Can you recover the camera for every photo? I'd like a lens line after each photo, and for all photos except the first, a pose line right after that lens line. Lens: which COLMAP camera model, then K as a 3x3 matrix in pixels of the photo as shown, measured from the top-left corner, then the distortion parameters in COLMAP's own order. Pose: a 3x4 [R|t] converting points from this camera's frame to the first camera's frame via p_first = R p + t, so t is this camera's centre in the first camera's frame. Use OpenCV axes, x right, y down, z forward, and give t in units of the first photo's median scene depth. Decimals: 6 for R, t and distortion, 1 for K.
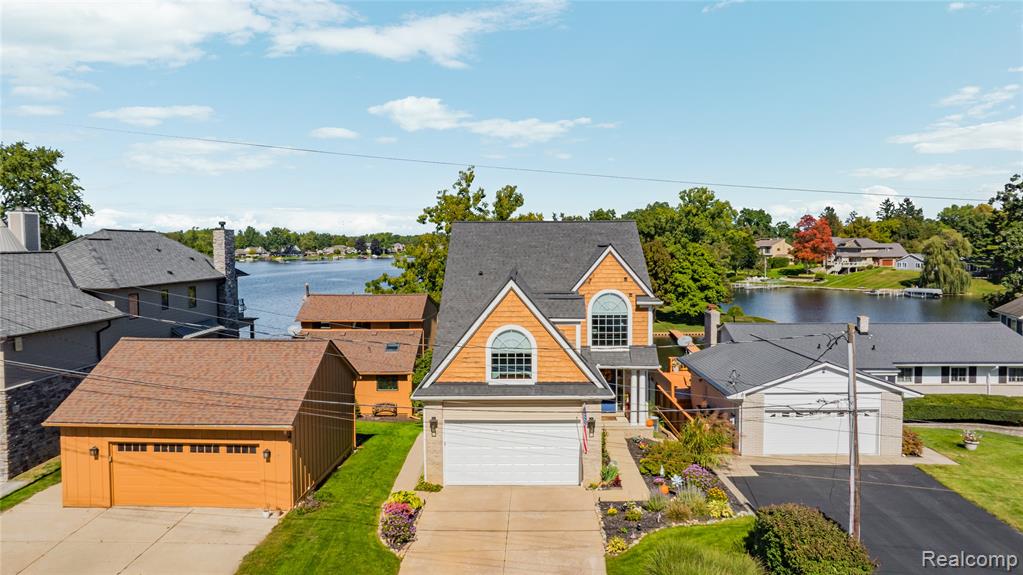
lens RADIAL K [[726.5, 0, 511.5], [0, 726.5, 287.5], [0, 0, 1]] dist [-0.026233, 0.003413]
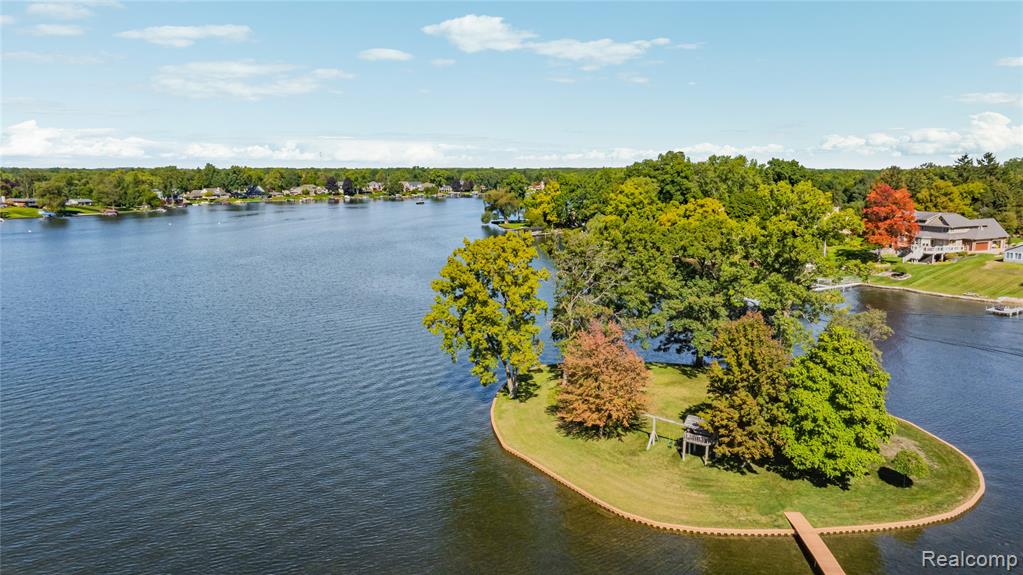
lens RADIAL K [[692.4, 0, 511.5], [0, 692.4, 287.5], [0, 0, 1]] dist [-0.019747, -0.000700]
pose [[0.999875, -0.000298, 0.015821, 0.048392], [-0.001550, 0.993173, 0.116638, -0.333488], [-0.015748, -0.116648, 0.993048, 1.240029]]
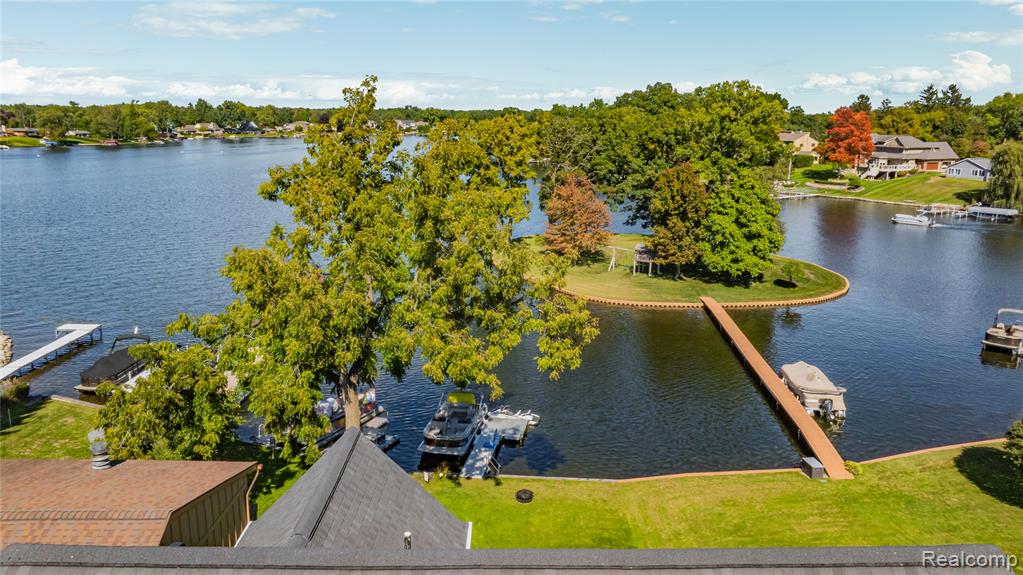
lens RADIAL K [[726.5, 0, 511.5], [0, 726.5, 287.5], [0, 0, 1]] dist [-0.026233, 0.003413]
pose [[0.999623, 0.007071, 0.026513, 0.031221], [-0.011611, 0.984461, 0.175219, -0.161235], [-0.024861, -0.175461, 0.984172, 0.698809]]
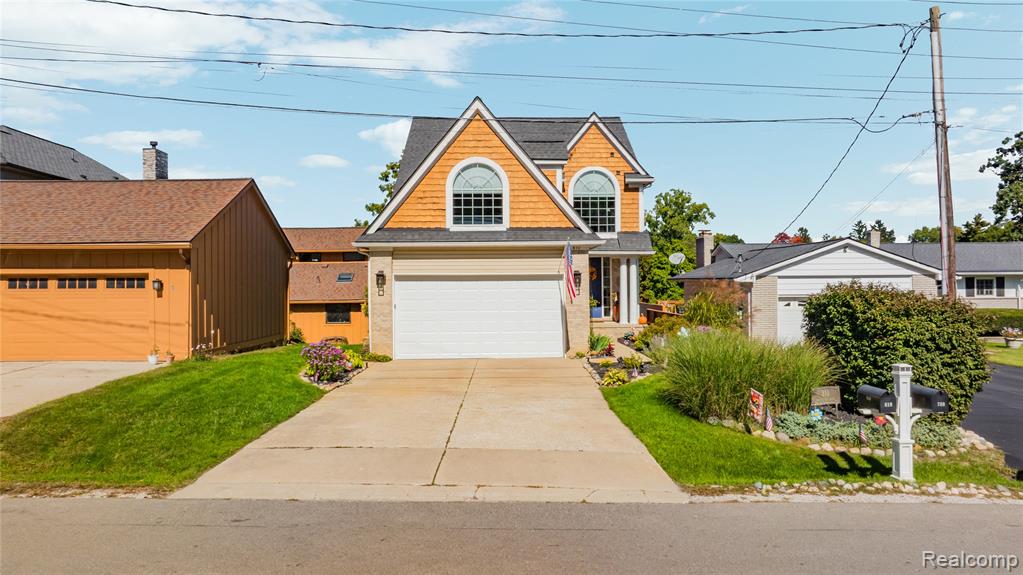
lens RADIAL K [[726.5, 0, 511.5], [0, 726.5, 287.5], [0, 0, 1]] dist [-0.026233, 0.003413]
pose [[0.999316, -0.002440, 0.036902, 0.004367], [0.004643, 0.998204, -0.059726, 0.142330], [-0.036690, 0.059856, 0.997532, 0.112978]]
